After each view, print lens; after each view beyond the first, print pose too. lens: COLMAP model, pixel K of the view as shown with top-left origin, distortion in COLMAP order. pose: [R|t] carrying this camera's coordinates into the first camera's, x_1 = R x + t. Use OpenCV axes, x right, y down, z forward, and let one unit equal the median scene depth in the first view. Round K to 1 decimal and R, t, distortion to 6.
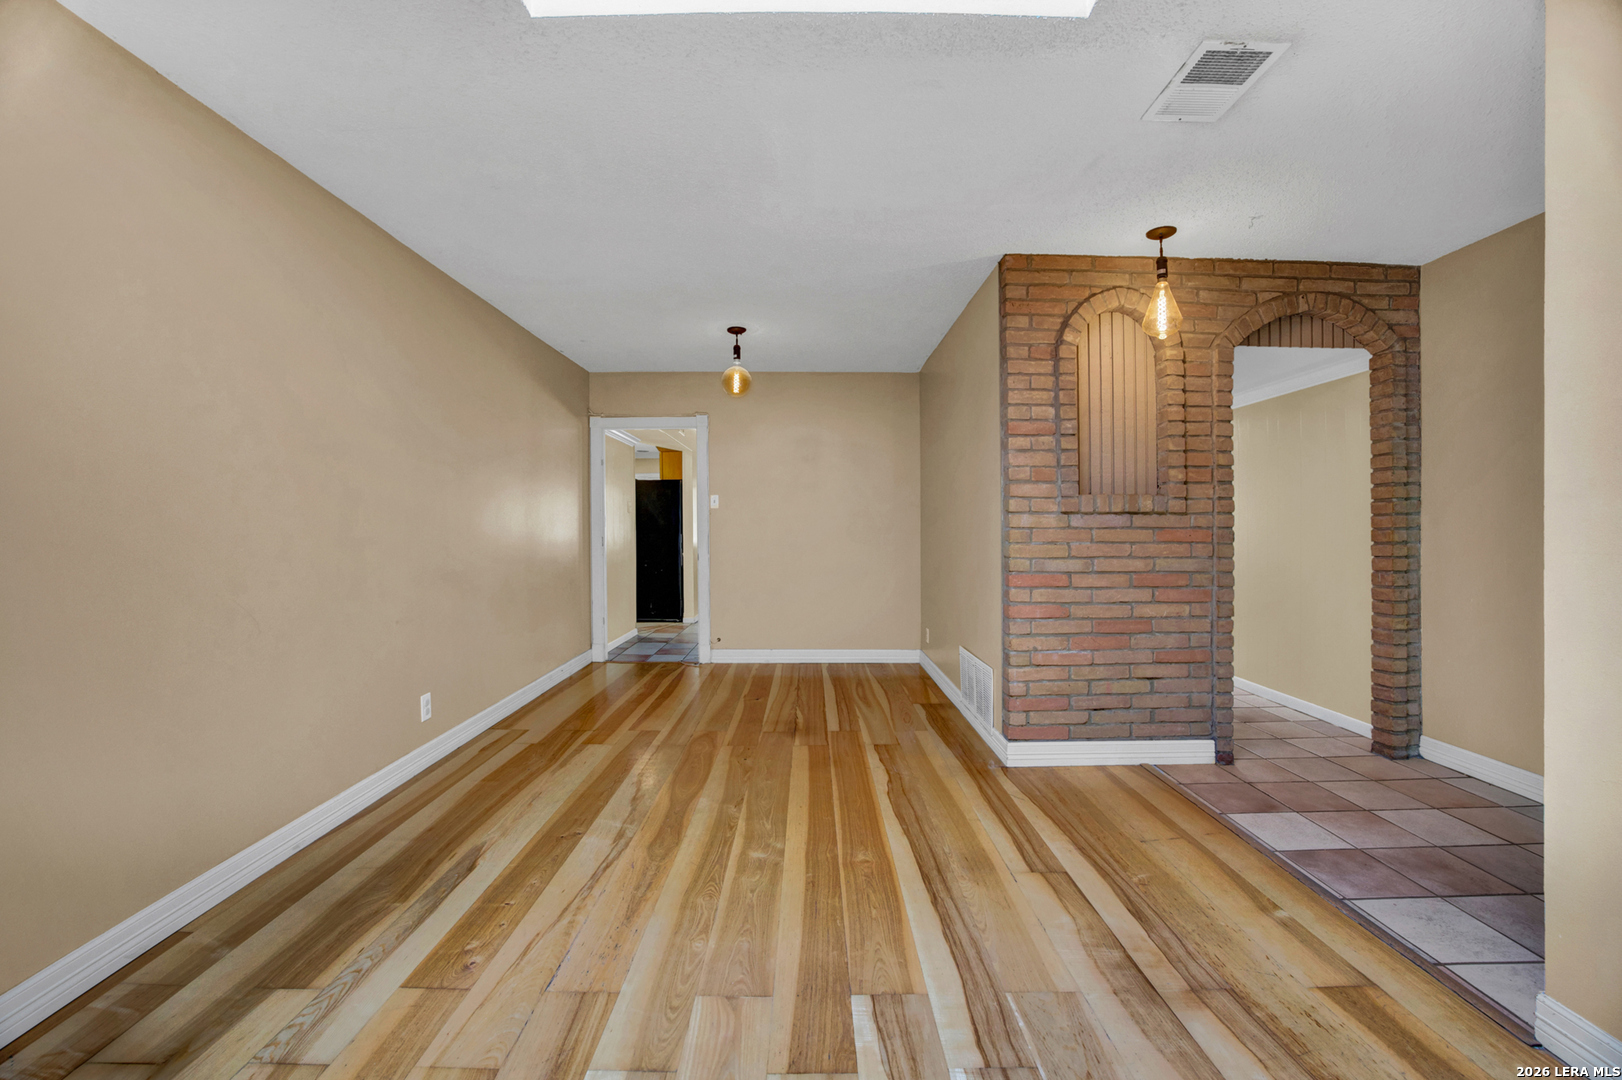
lens RADIAL K [[680.3, 0, 813.9], [0, 680.3, 531.6], [0, 0, 1]] dist [-0.074950, 0.024565]
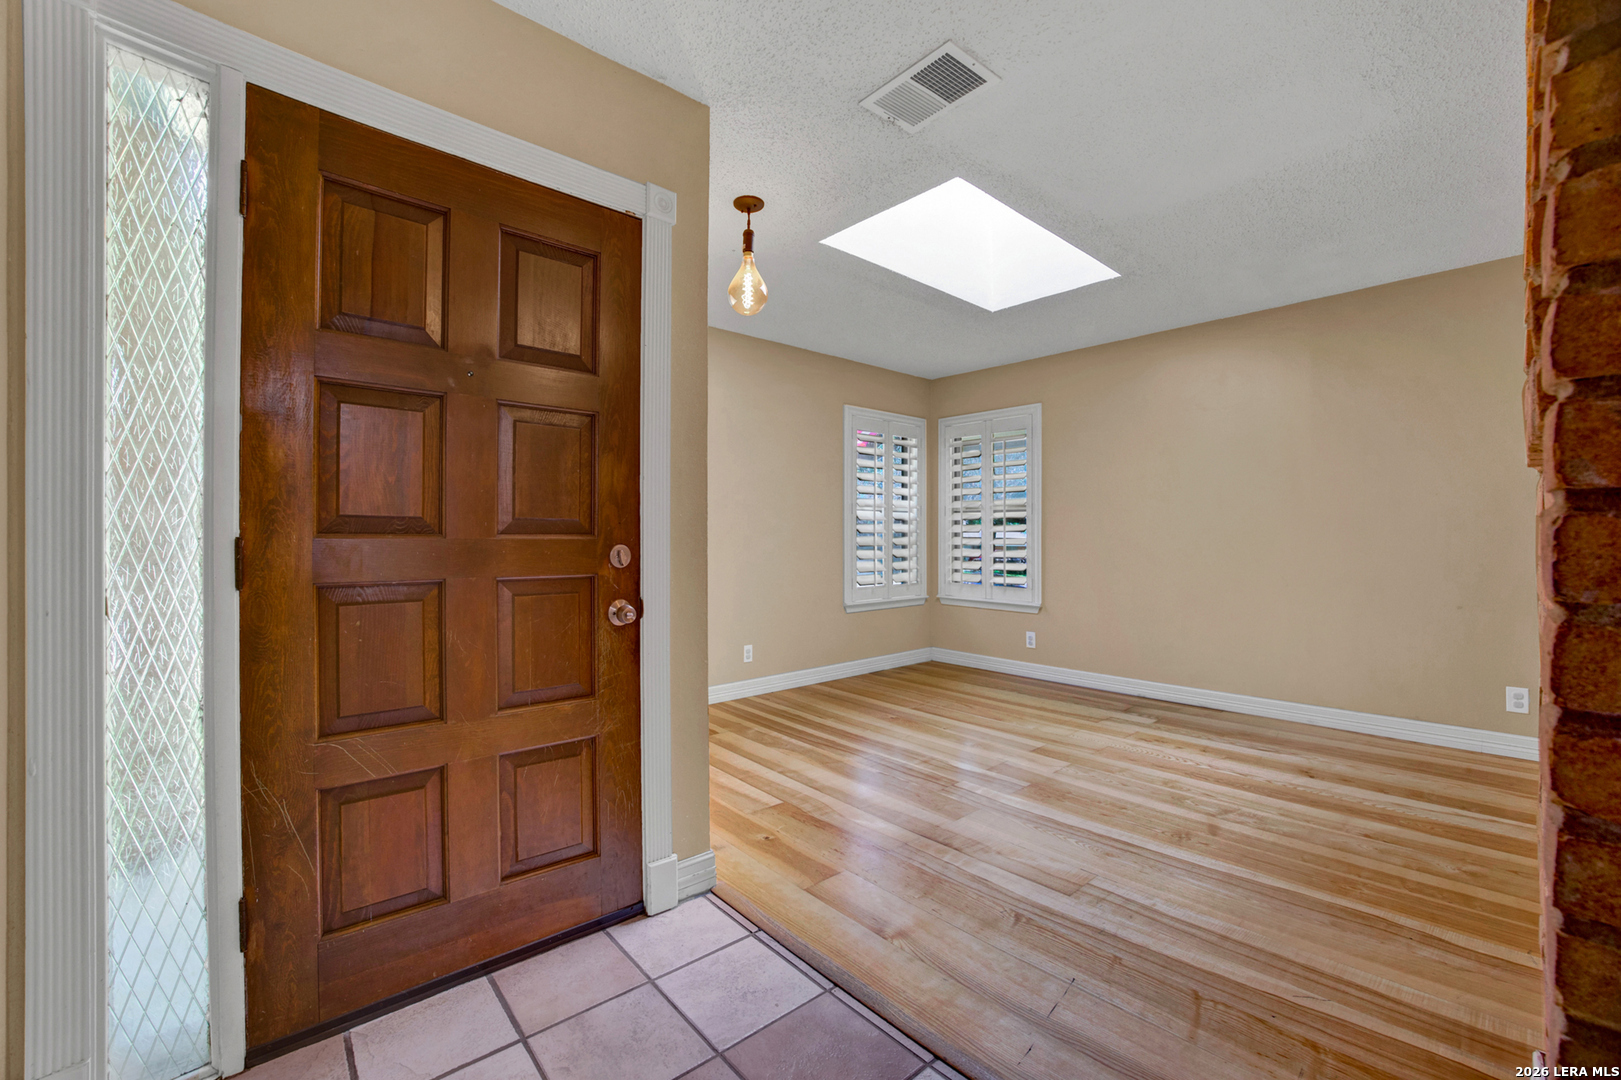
lens RADIAL K [[657.1, 0, 810.5], [0, 657.1, 540.0], [0, 0, 1]] dist [-0.068244, 0.024993]
pose [[-0.753844, 0.010005, -0.656978, 1.223976], [-0.006206, 0.999731, 0.022345, 0.002754], [0.657024, 0.020922, -0.753579, 1.408448]]
